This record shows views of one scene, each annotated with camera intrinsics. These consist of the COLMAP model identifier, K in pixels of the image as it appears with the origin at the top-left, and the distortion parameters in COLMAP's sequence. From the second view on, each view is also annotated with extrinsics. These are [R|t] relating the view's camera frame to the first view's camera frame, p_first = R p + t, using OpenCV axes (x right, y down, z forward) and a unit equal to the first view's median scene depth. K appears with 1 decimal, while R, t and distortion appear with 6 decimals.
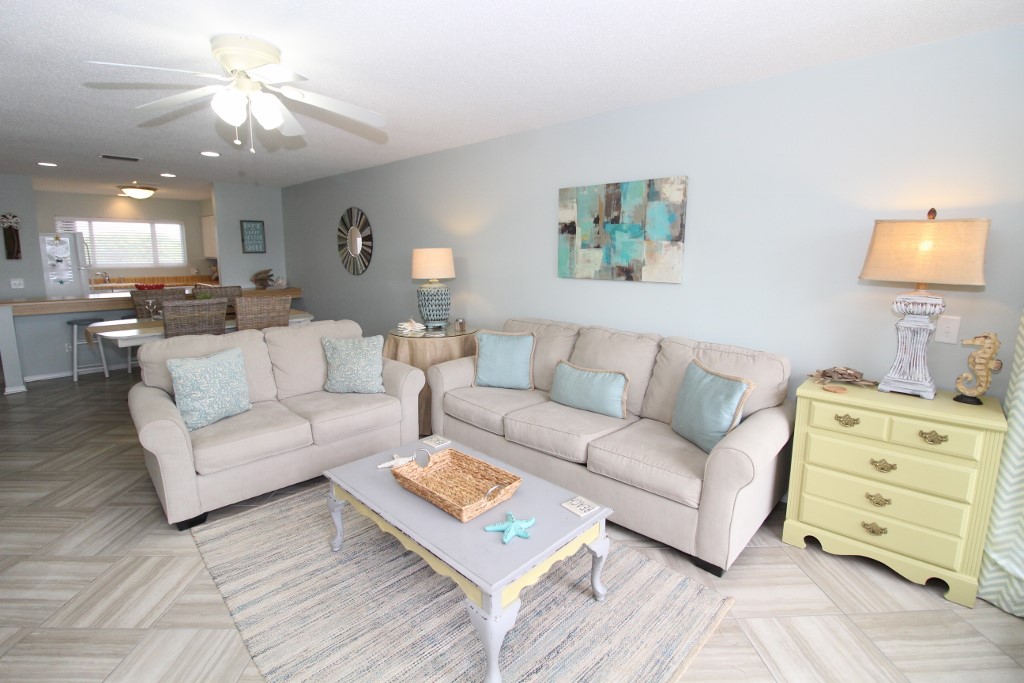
lens RADIAL K [[474.3, 0, 506.2], [0, 474.3, 326.1], [0, 0, 1]] dist [-0.004603, -0.006539]
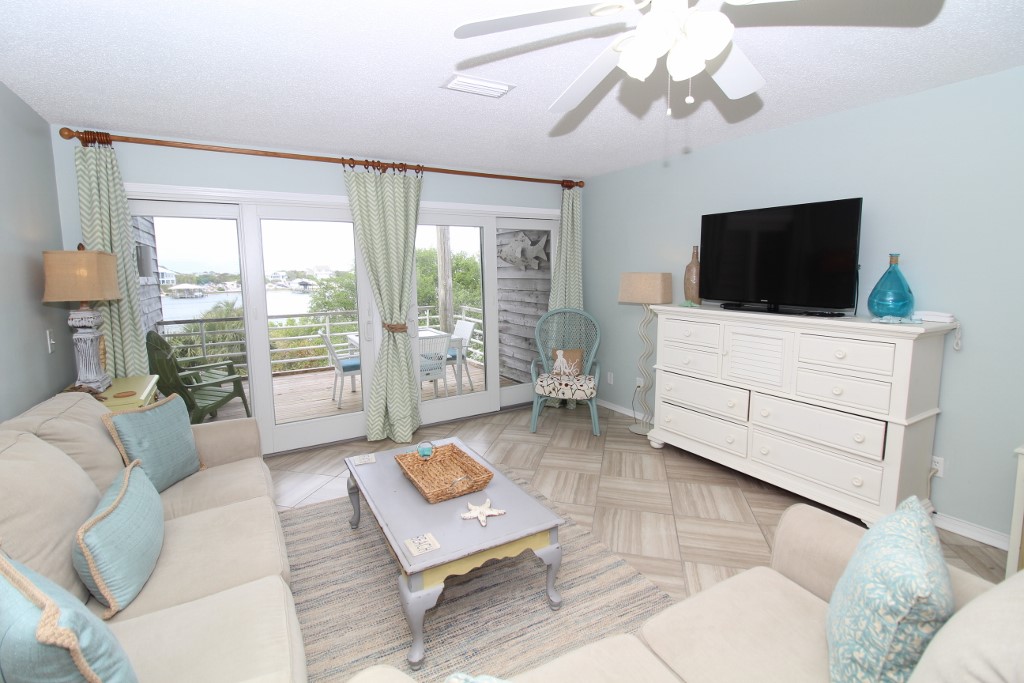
lens RADIAL K [[474.3, 0, 509.4], [0, 474.3, 328.4], [0, 0, 1]] dist [-0.004603, -0.006539]
pose [[-0.958964, -0.020614, 0.282777, -0.333251], [0.058023, 0.961977, 0.266896, -0.177033], [-0.277526, 0.272351, -0.921306, 1.127356]]
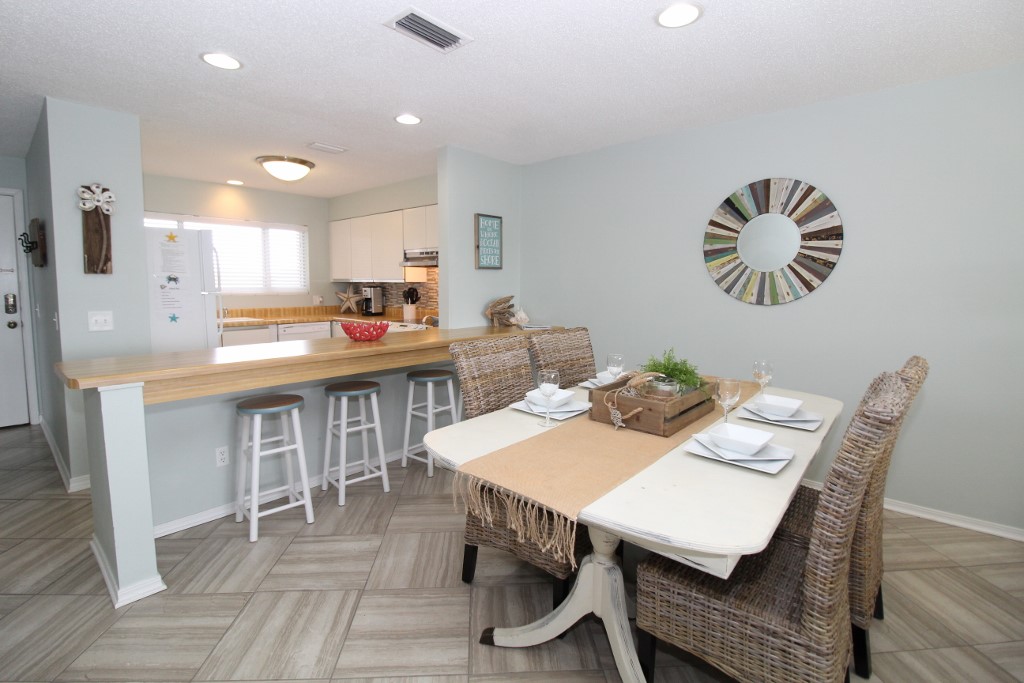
lens RADIAL K [[474.3, 0, 506.3], [0, 474.3, 321.6], [0, 0, 1]] dist [-0.004603, -0.006539]
pose [[0.999277, -0.002351, 0.037943, -1.050336], [0.005125, 0.997306, -0.073177, -0.085466], [-0.037669, 0.073319, 0.996597, 0.799788]]
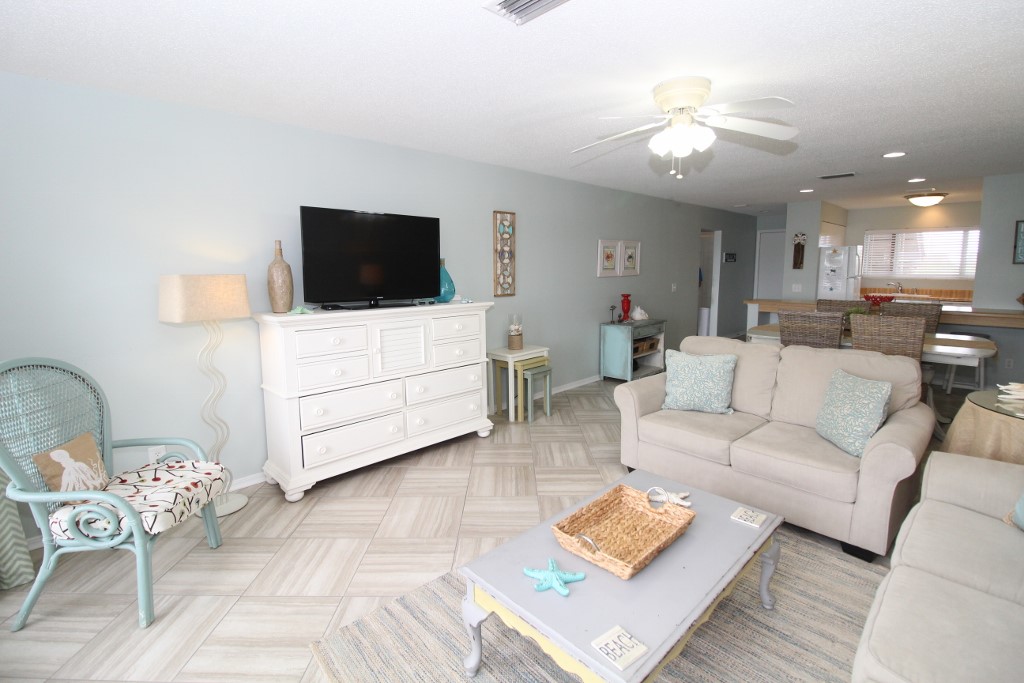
lens RADIAL K [[474.3, 0, 504.4], [0, 474.3, 314.6], [0, 0, 1]] dist [-0.004603, -0.006539]
pose [[-0.037085, 0.102996, -0.993990, 0.432569], [-0.146170, 0.983417, 0.107354, -0.070516], [0.988564, 0.149272, -0.021415, 0.439376]]
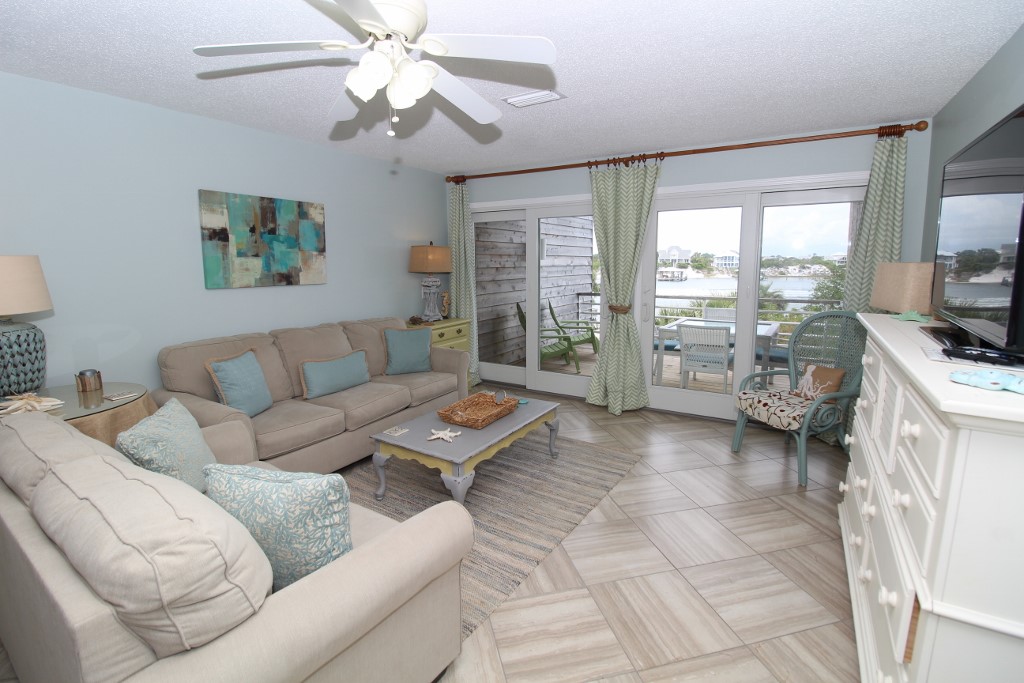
lens RADIAL K [[474.3, 0, 503.8], [0, 474.3, 329.7], [0, 0, 1]] dist [-0.004603, -0.006539]
pose [[-0.198180, -0.140702, 0.970014, -0.910892], [0.156873, 0.972333, 0.173089, -0.100581], [-0.967531, 0.186472, -0.170625, 0.664022]]
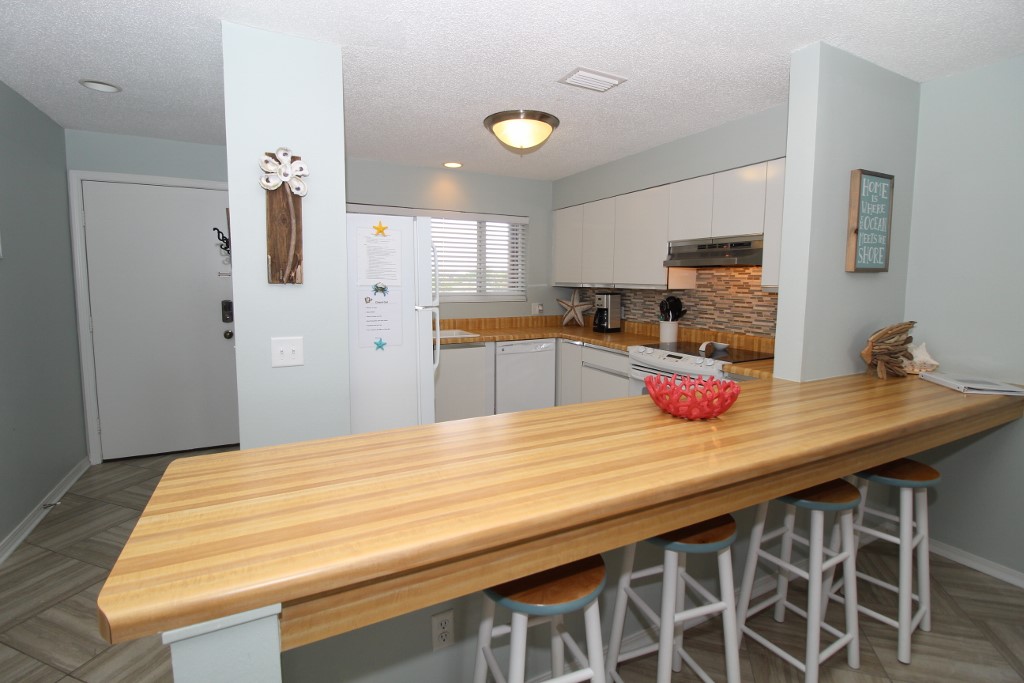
lens RADIAL K [[474.3, 0, 509.7], [0, 474.3, 329.4], [0, 0, 1]] dist [-0.004603, -0.006539]
pose [[0.946258, 0.036452, -0.321353, -1.302089], [-0.053144, 0.997647, -0.043321, -0.170130], [0.319017, 0.058070, 0.945968, 1.206843]]
